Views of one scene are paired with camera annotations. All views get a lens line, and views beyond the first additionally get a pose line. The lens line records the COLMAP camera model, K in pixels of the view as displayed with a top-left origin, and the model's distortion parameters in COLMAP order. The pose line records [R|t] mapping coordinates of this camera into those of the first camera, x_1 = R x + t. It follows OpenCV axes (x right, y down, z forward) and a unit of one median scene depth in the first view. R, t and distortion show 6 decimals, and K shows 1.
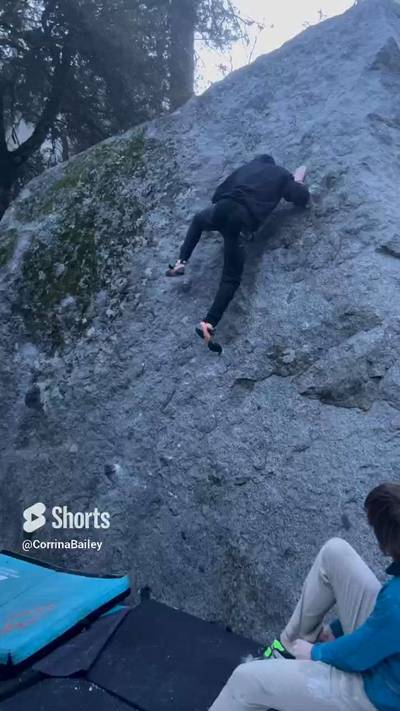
lens RADIAL K [[617.9, 0, 199.7], [0, 617.9, 368.2], [0, 0, 1]] dist [0.103485, -0.143019]
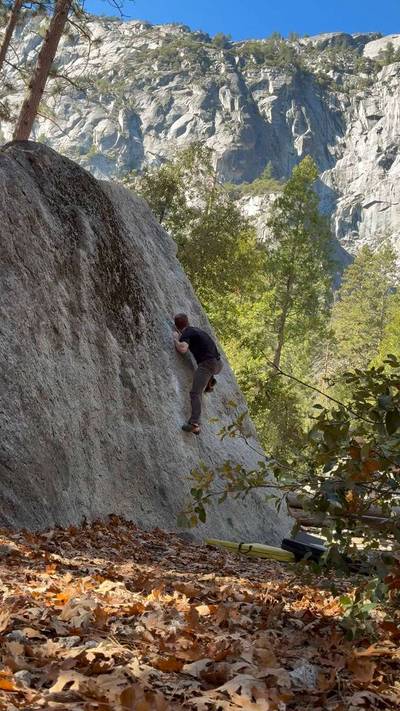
lens RADIAL K [[662.7, 0, 200.0], [0, 662.7, 355.5], [0, 0, 1]] dist [0.128857, -0.196536]
pose [[-0.098403, 0.258585, 0.960963, -1.547595], [-0.138217, 0.952739, -0.270525, 0.333702], [-0.985501, -0.159442, -0.058012, 0.971583]]
